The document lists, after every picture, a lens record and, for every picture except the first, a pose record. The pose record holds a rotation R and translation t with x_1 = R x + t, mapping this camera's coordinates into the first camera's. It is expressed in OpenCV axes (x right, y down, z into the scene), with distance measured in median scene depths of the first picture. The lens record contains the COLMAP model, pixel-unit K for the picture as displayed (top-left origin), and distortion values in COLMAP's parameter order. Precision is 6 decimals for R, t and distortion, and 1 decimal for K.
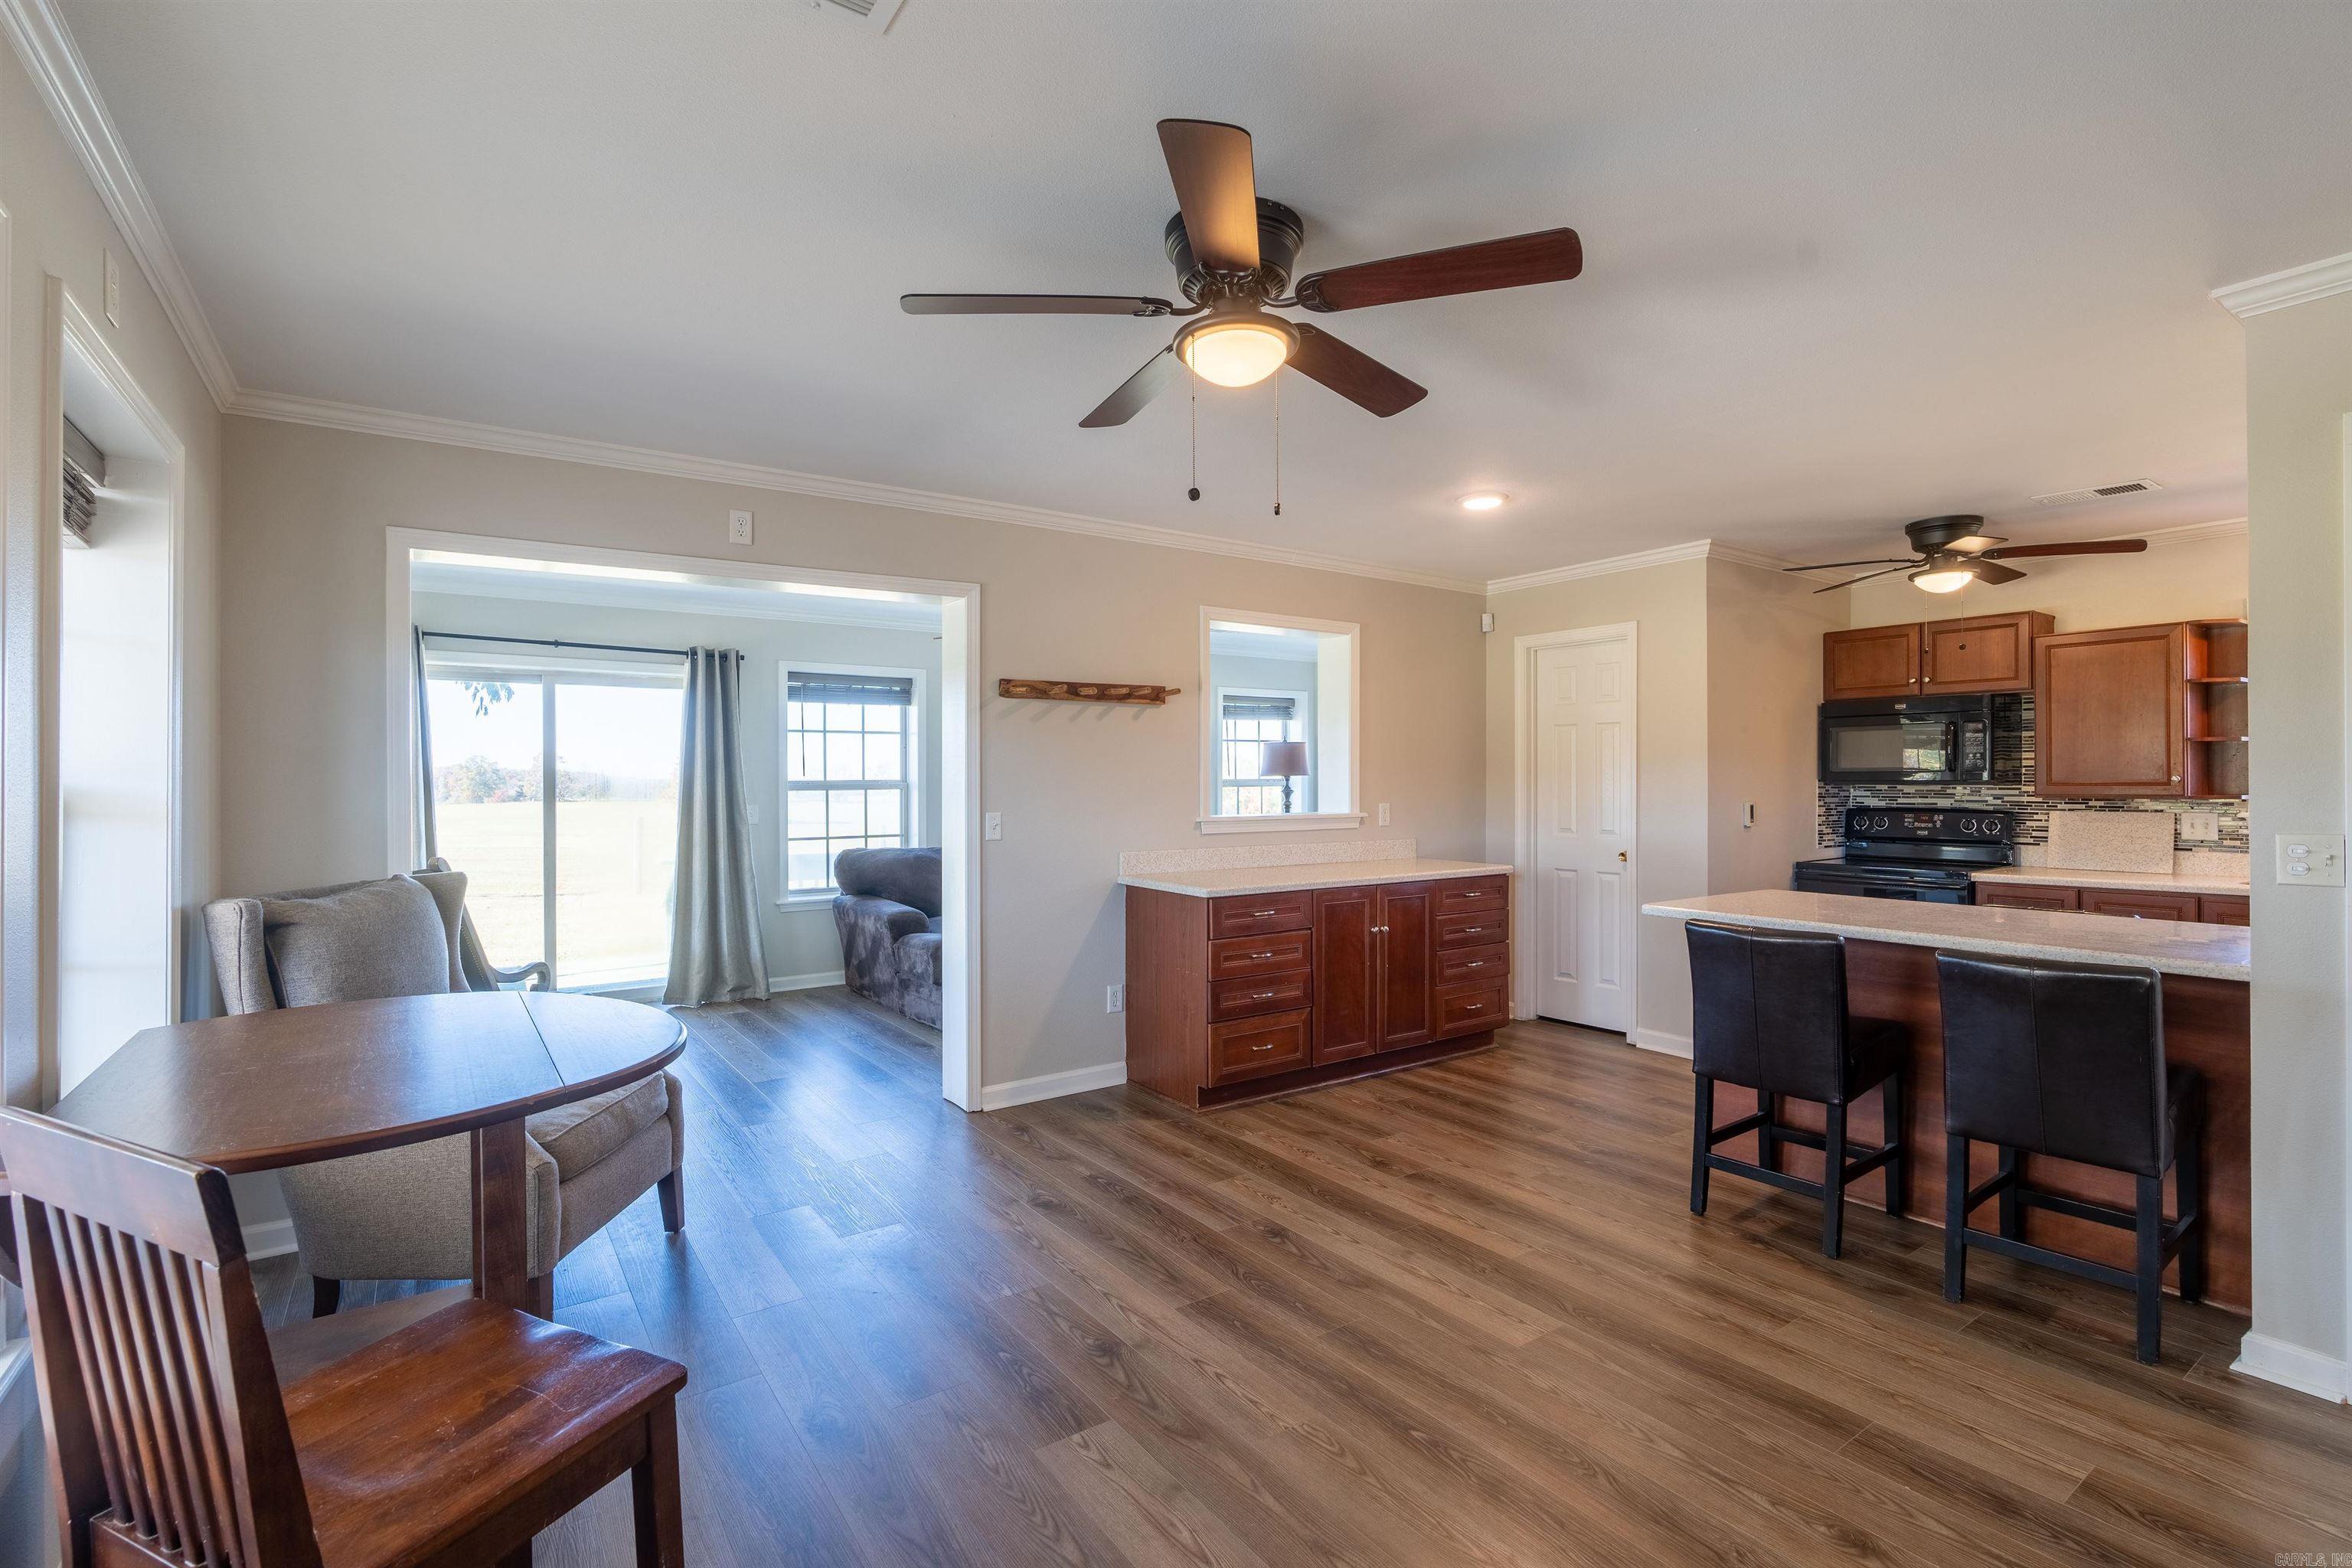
lens RADIAL K [[1067.2, 0, 1175.6], [0, 1067.2, 786.6], [0, 0, 1]] dist [-0.012663, 0.004883]
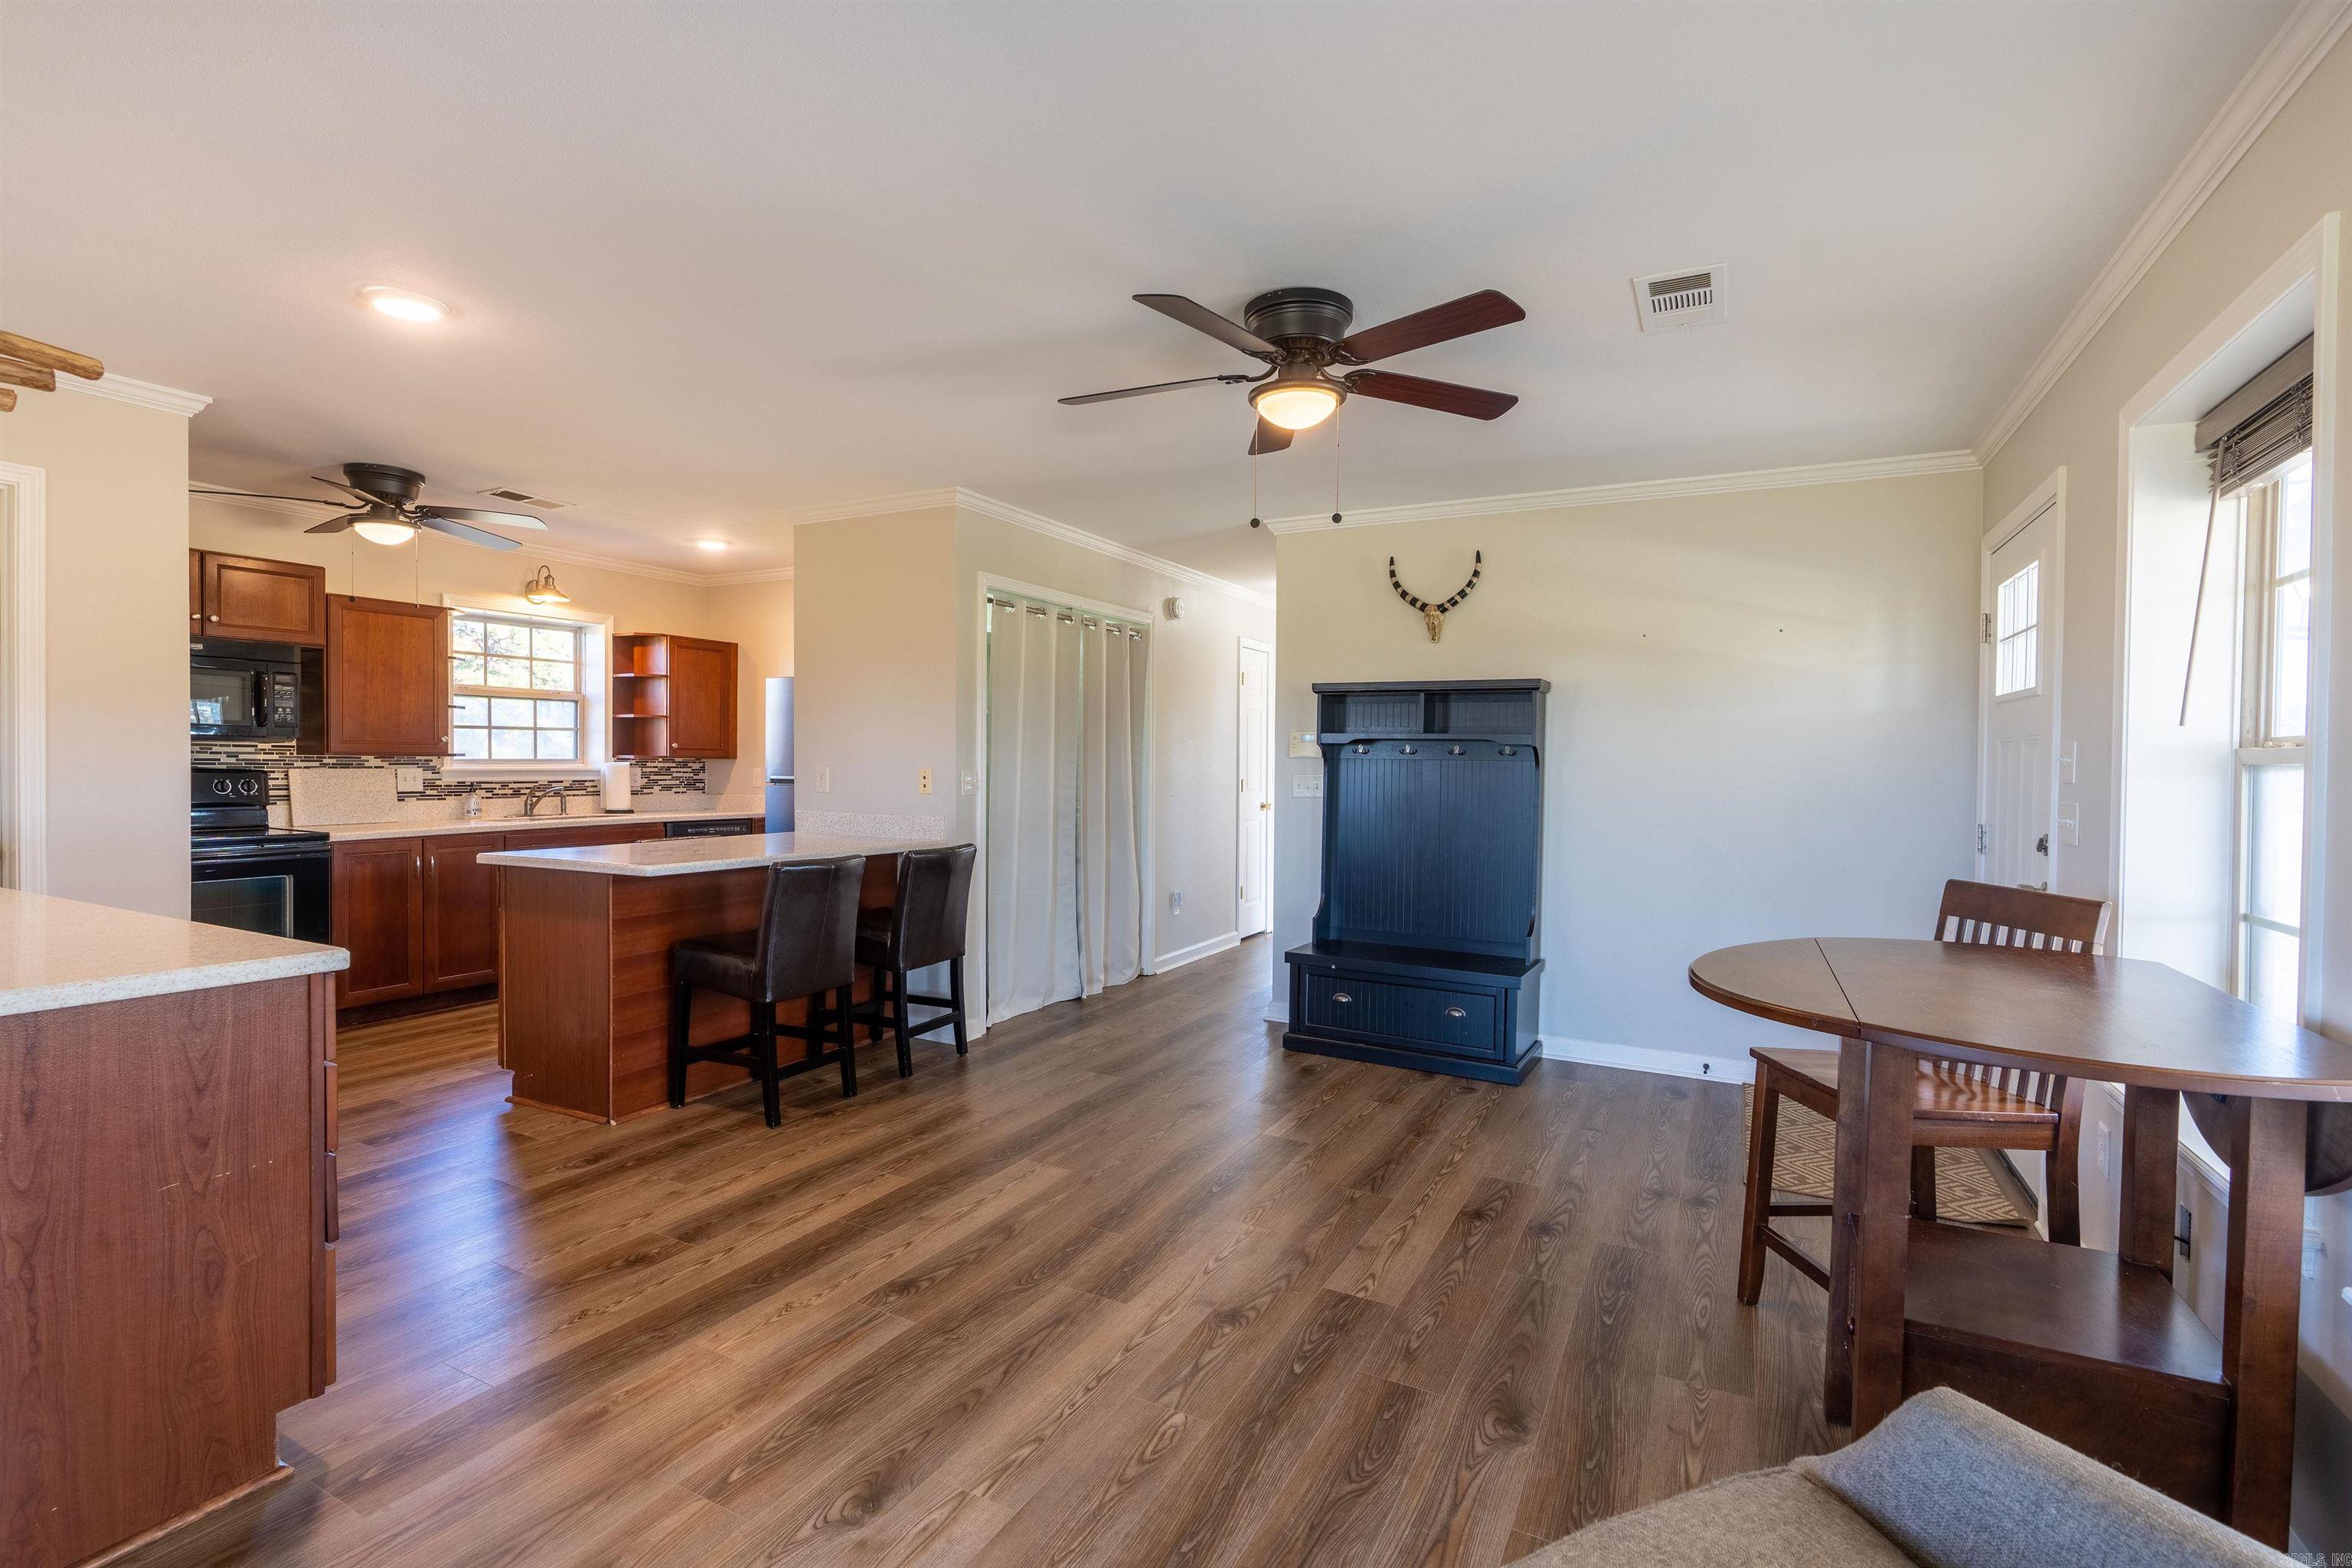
lens RADIAL K [[1066.1, 0, 1176.0], [0, 1066.1, 784.0], [0, 0, 1]] dist [-0.011131, 0.003610]
pose [[-0.458947, -0.021836, 0.888195, -0.478359], [-0.005882, 0.999751, 0.021539, 0.012015], [-0.888444, 0.004661, -0.458961, 0.798430]]
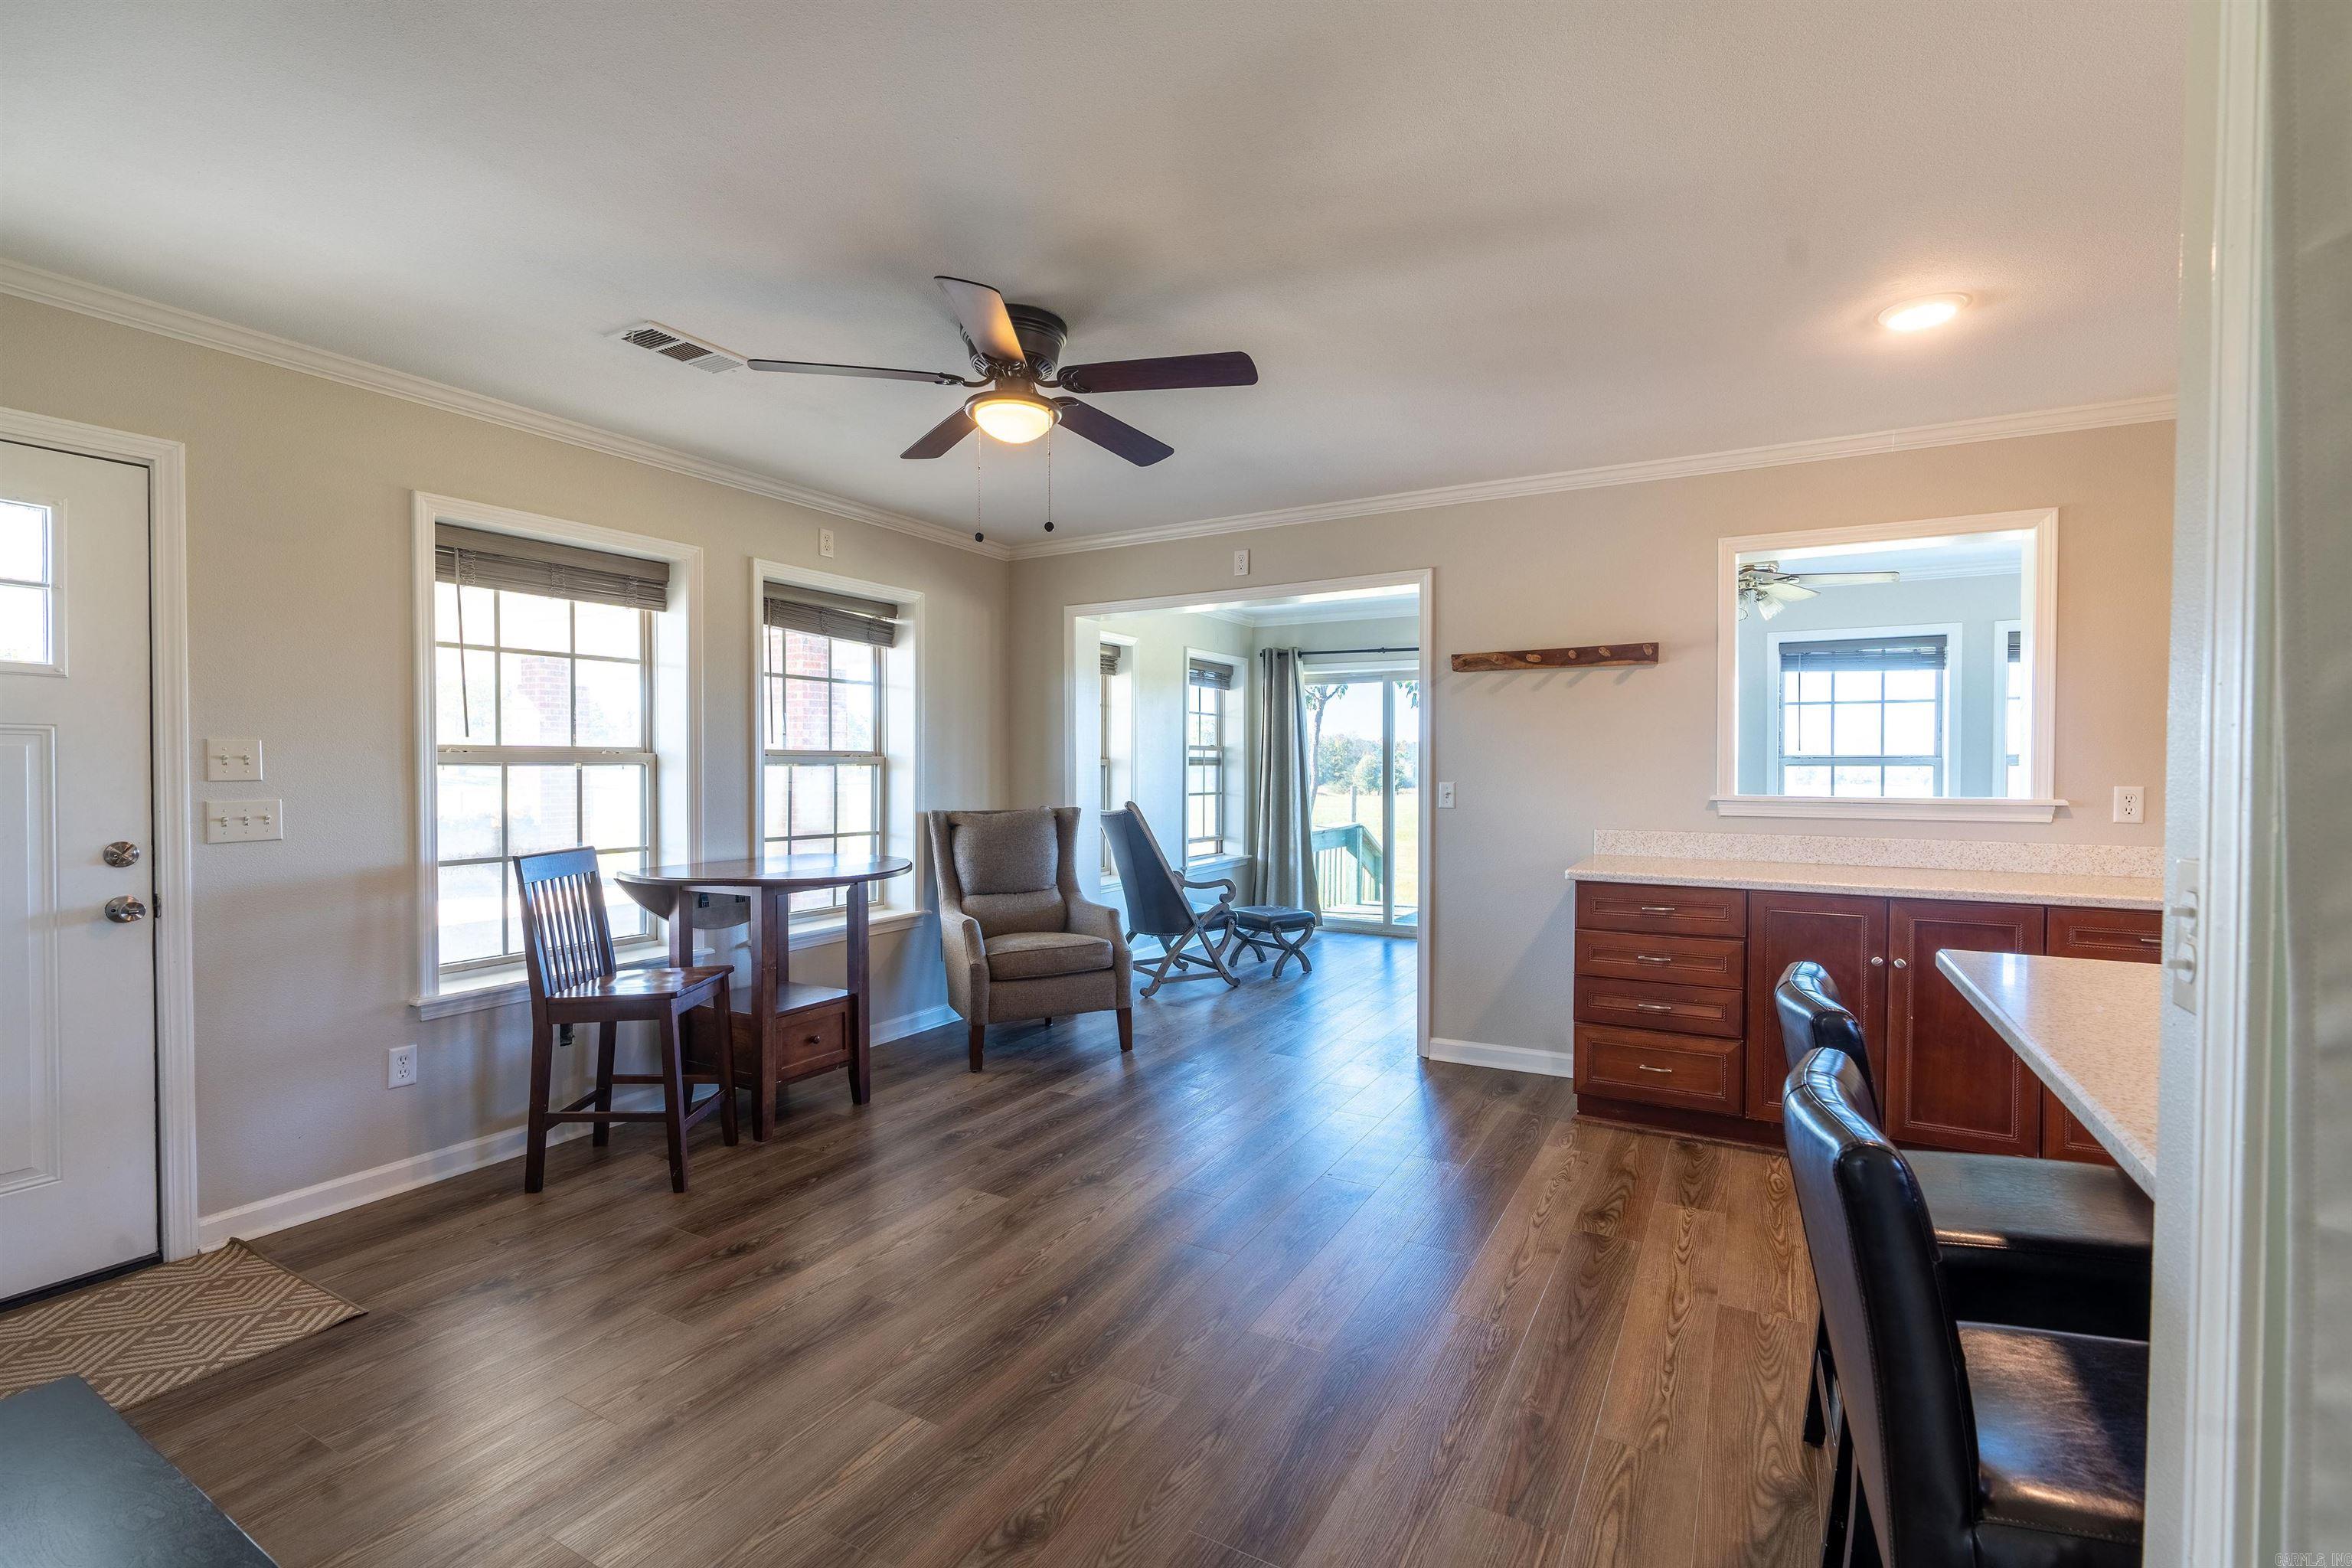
lens RADIAL K [[1055.3, 0, 1175.0], [0, 1055.3, 780.6], [0, 0, 1]] dist [-0.011865, 0.004603]
pose [[0.431629, 0.016237, -0.901905, 0.614095], [-0.006812, 0.999868, 0.014741, 0.008790], [0.902026, -0.000219, 0.431682, 0.284987]]
